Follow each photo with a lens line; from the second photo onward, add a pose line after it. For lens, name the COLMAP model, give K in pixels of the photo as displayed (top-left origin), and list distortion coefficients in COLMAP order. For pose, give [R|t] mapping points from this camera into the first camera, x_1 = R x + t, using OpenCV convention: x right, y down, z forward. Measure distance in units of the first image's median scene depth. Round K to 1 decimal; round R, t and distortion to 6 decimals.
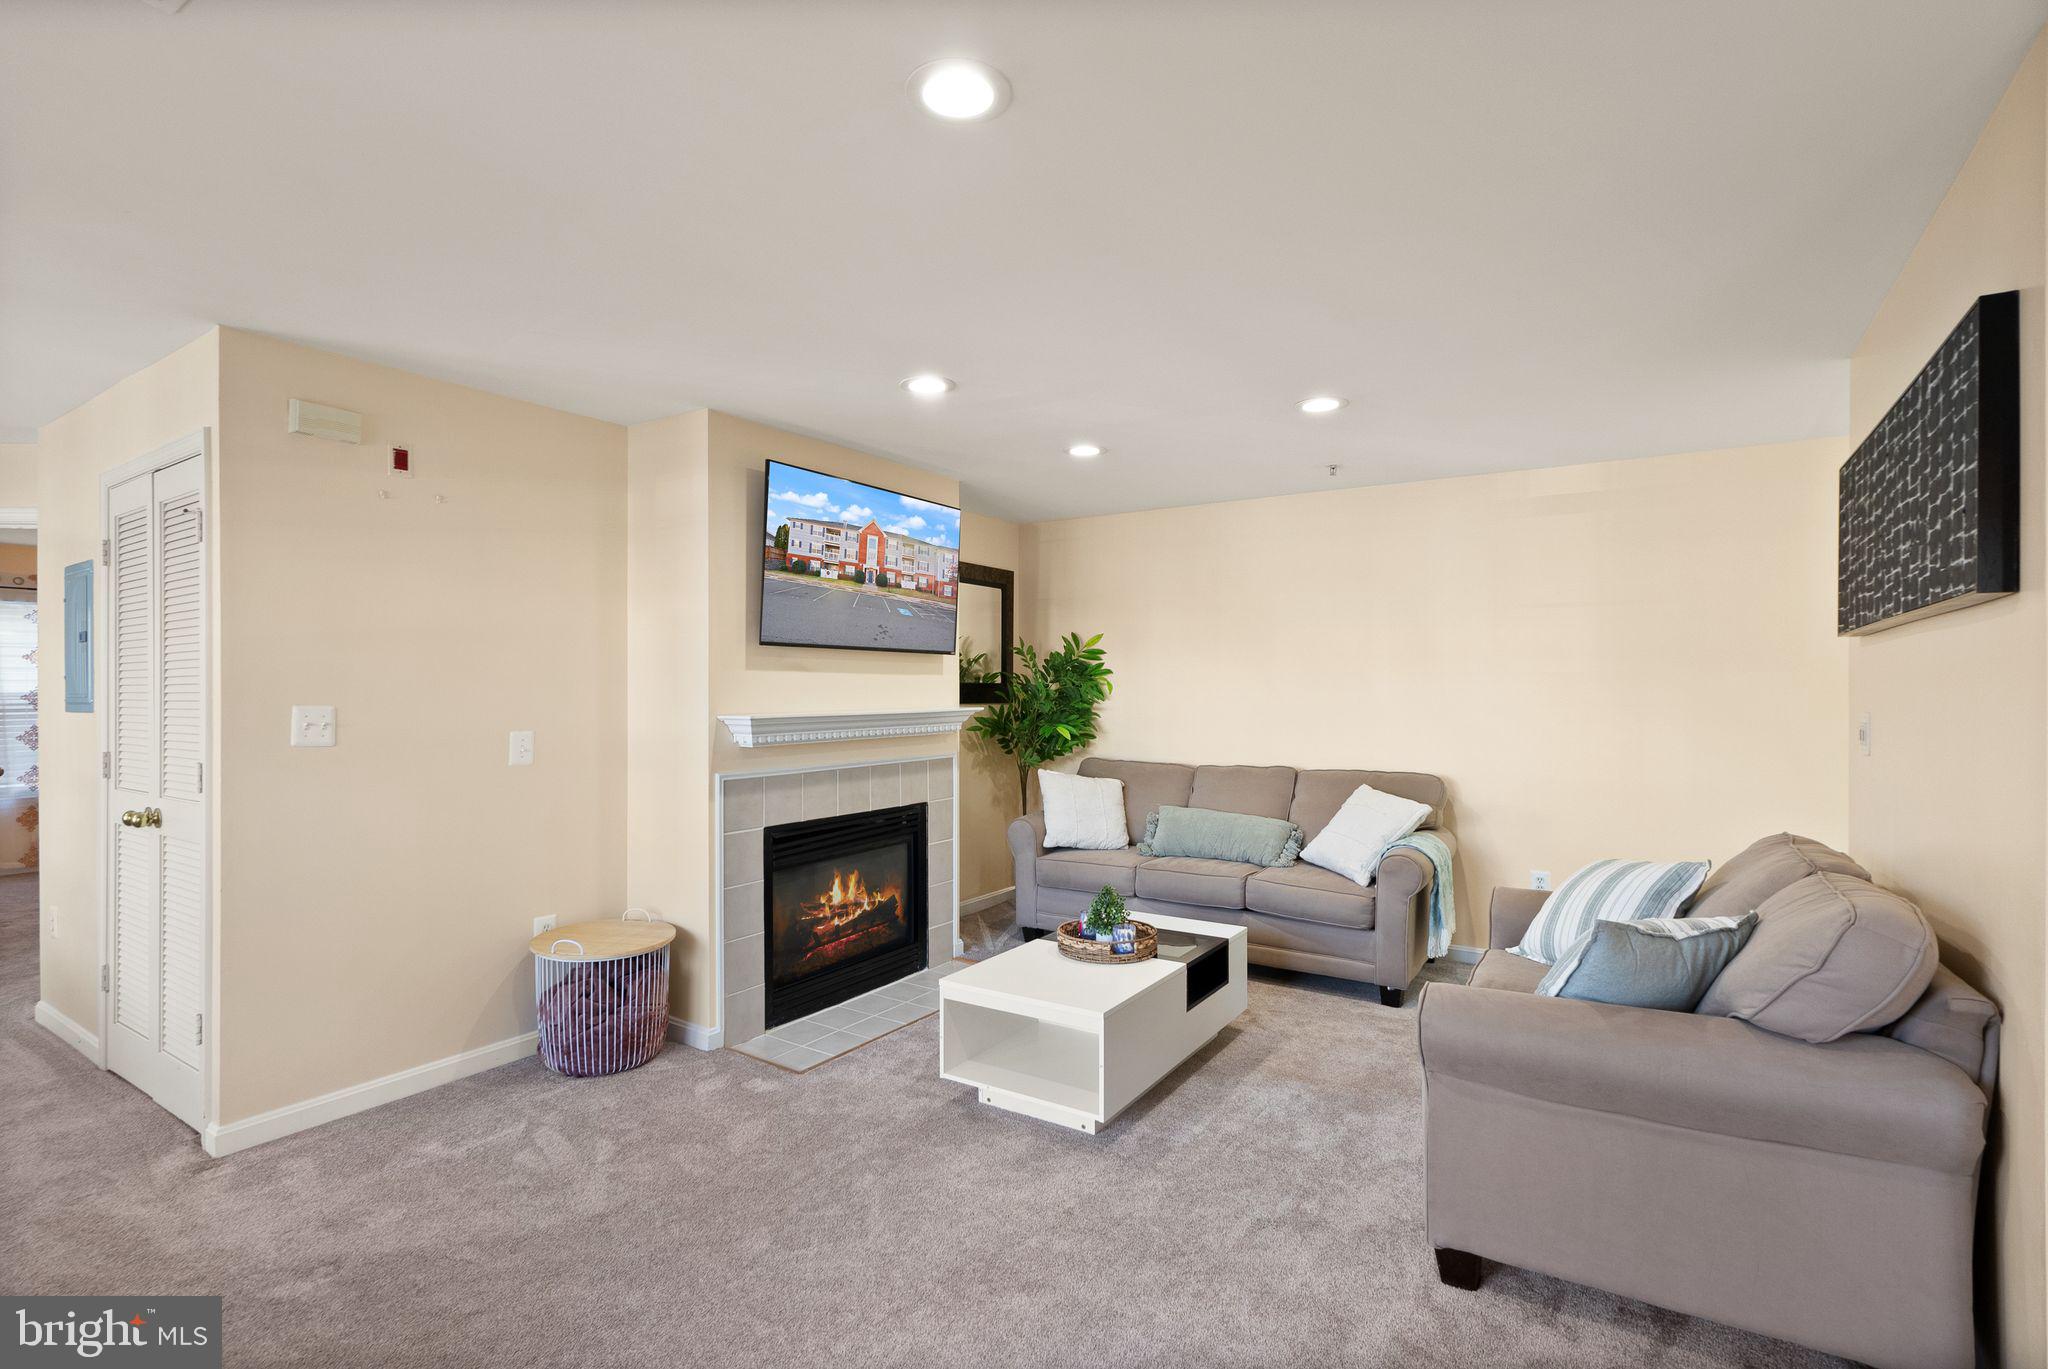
lens RADIAL K [[956.2, 0, 1013.2], [0, 956.2, 679.4], [0, 0, 1]] dist [0.001623, 0.001220]
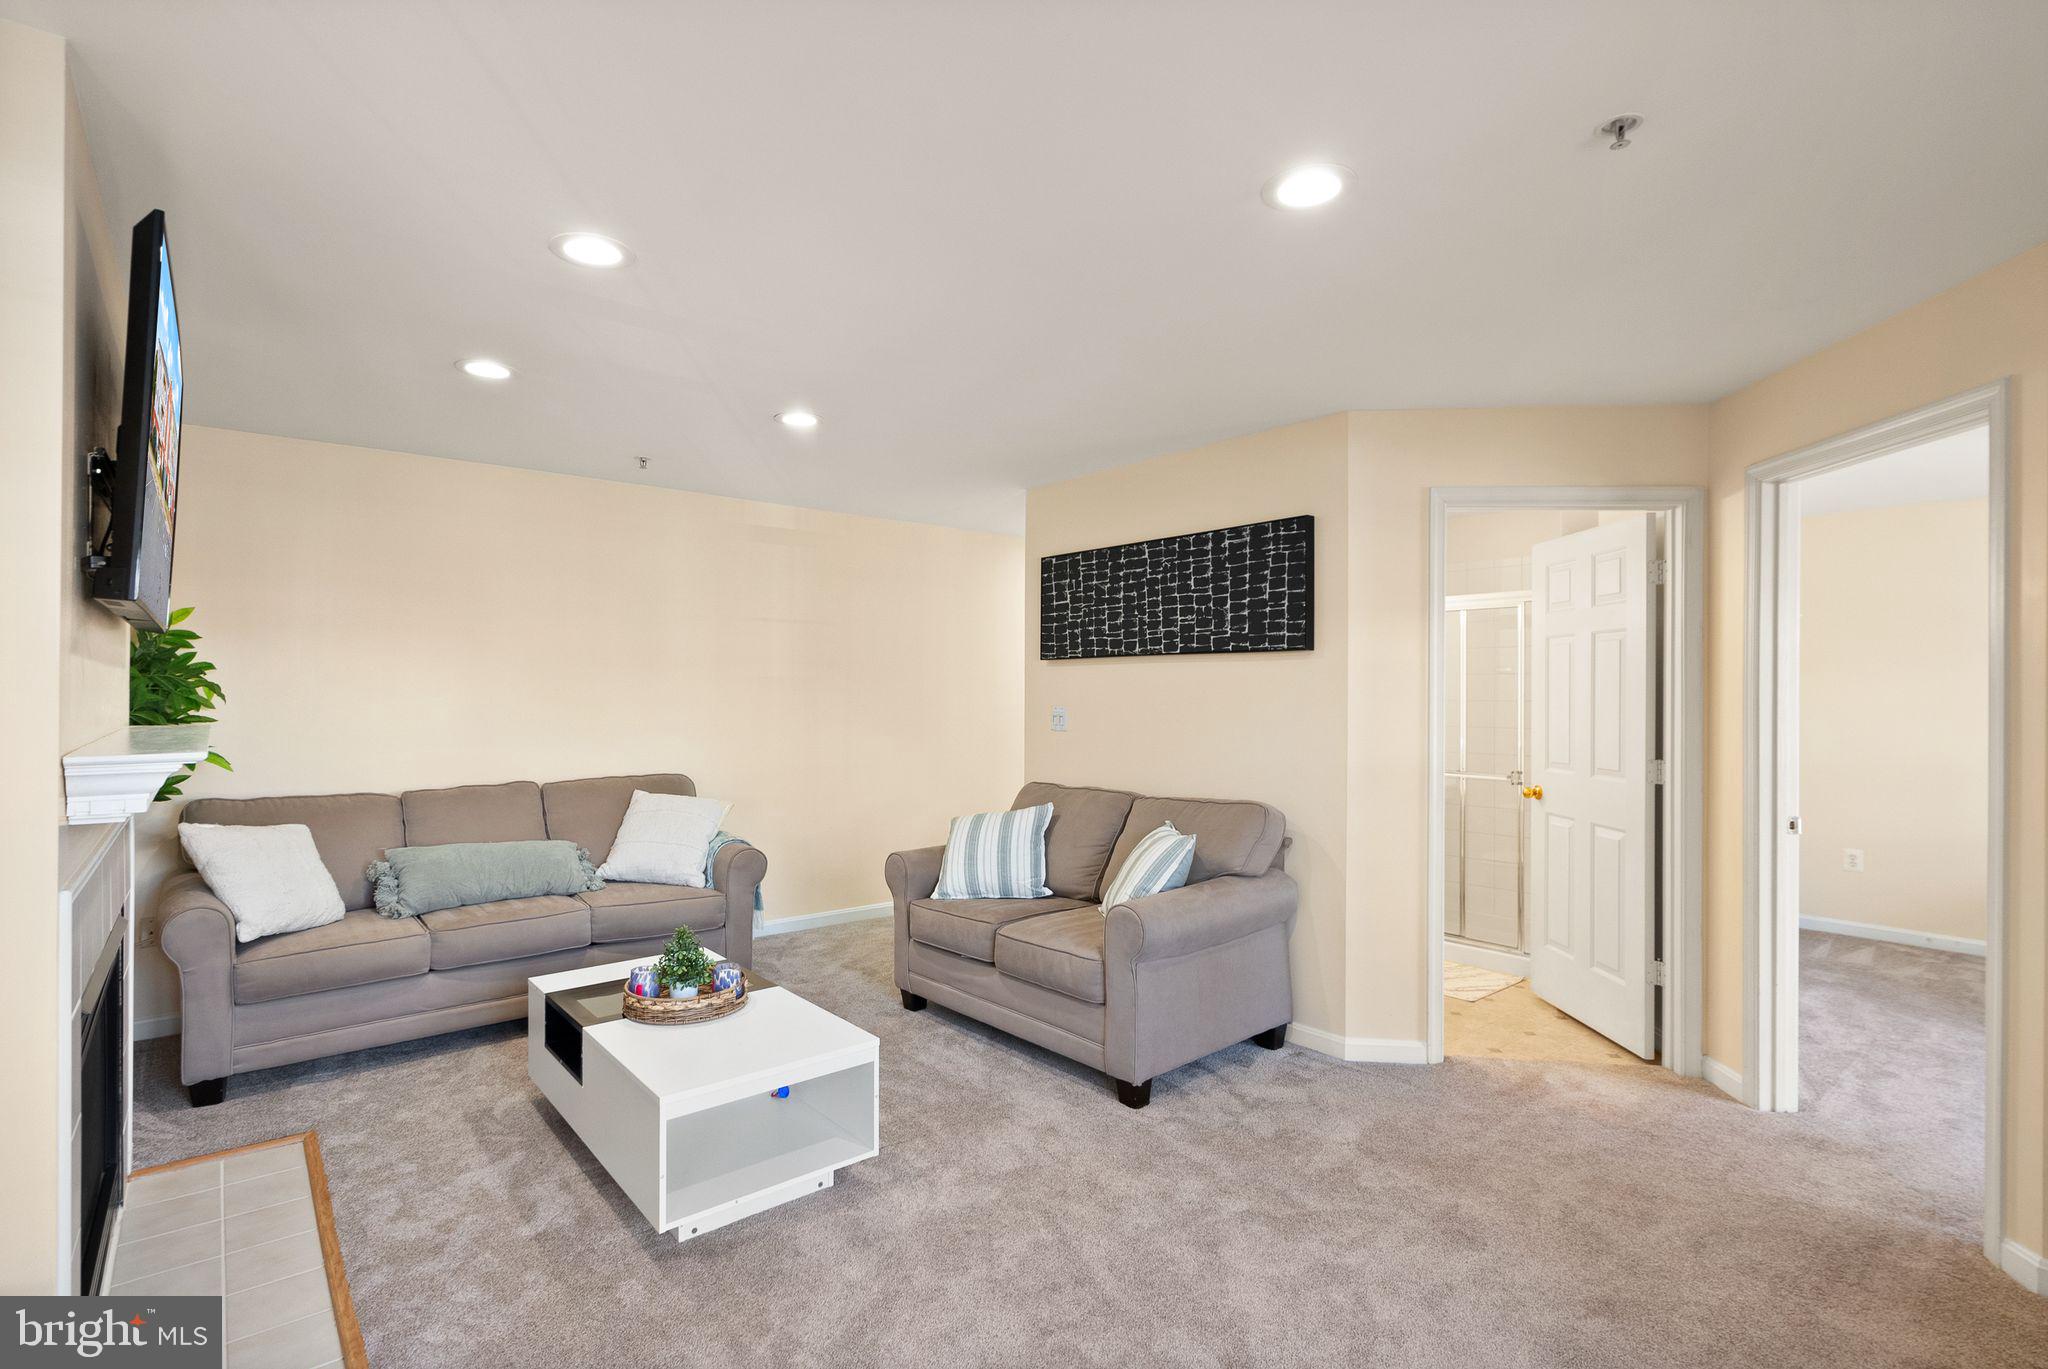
lens RADIAL K [[947.3, 0, 1013.2], [0, 947.3, 678.1], [0, 0, 1]] dist [0.002426, 0.001386]
pose [[0.303881, 0.011459, 0.952641, -0.446799], [-0.010165, 0.999910, -0.008785, 0.000333], [-0.952656, -0.007014, 0.303970, 0.348759]]
